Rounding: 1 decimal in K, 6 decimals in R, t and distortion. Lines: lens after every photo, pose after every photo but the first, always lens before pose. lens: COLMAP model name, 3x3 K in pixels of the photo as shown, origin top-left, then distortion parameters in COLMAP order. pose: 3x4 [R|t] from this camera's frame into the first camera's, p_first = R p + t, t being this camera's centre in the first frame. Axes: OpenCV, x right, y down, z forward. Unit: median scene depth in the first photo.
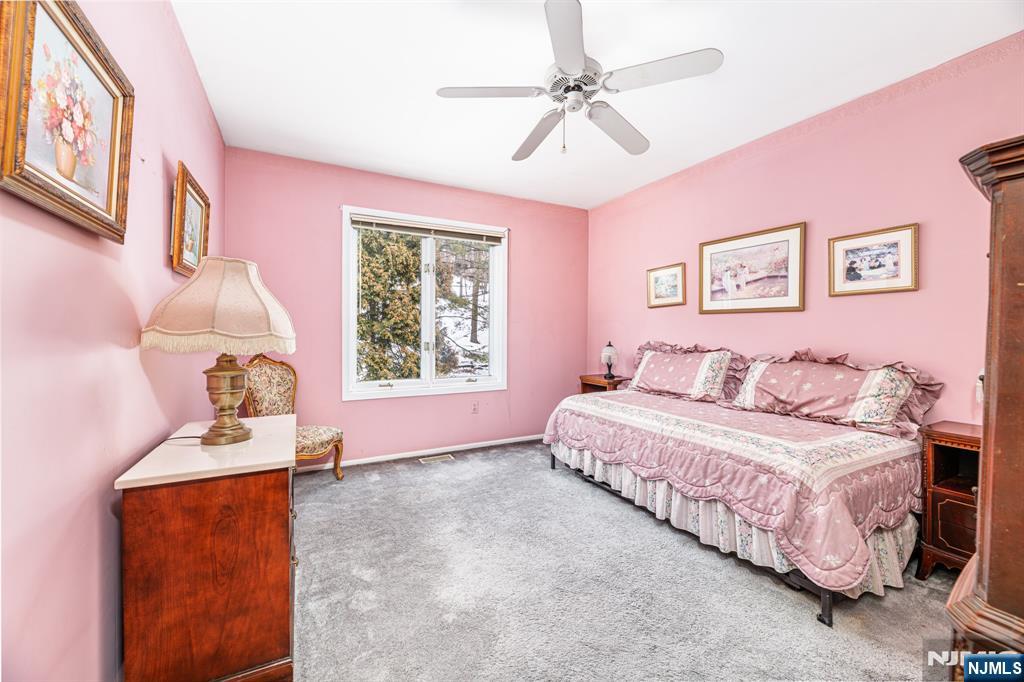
lens RADIAL K [[408.3, 0, 512.6], [0, 408.3, 336.5], [0, 0, 1]] dist [0.003301, 0.000160]
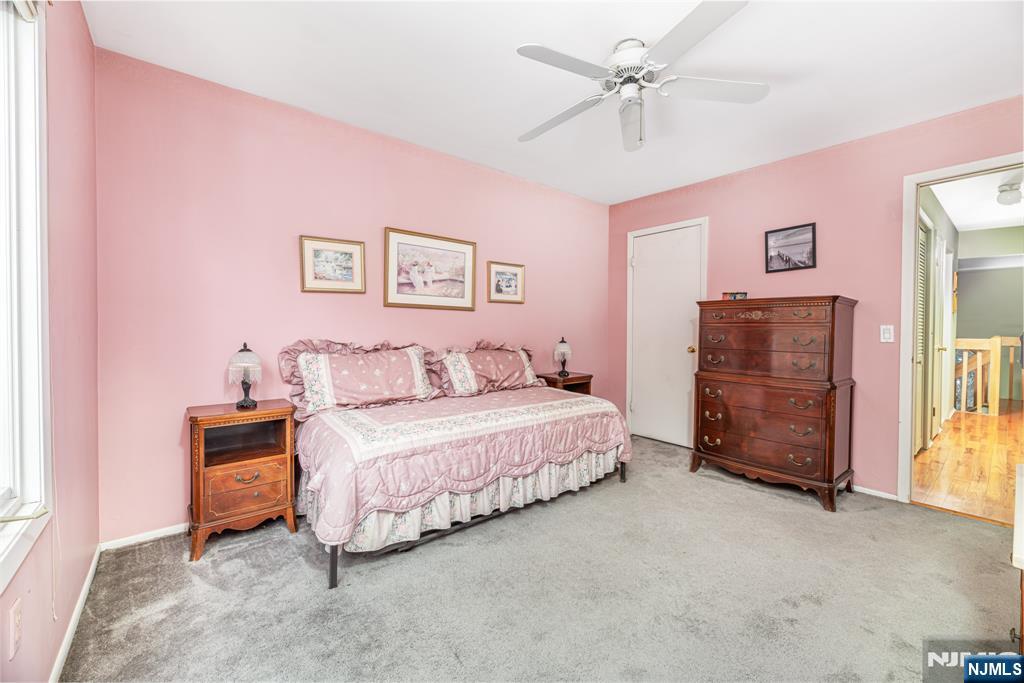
lens RADIAL K [[416.0, 0, 512.8], [0, 416.0, 336.6], [0, 0, 1]] dist [-0.000686, 0.000011]
pose [[-0.203334, -0.021637, 0.978870, -0.591565], [0.006388, 0.999705, 0.023424, -0.011494], [-0.979089, 0.011016, -0.203136, 1.119139]]
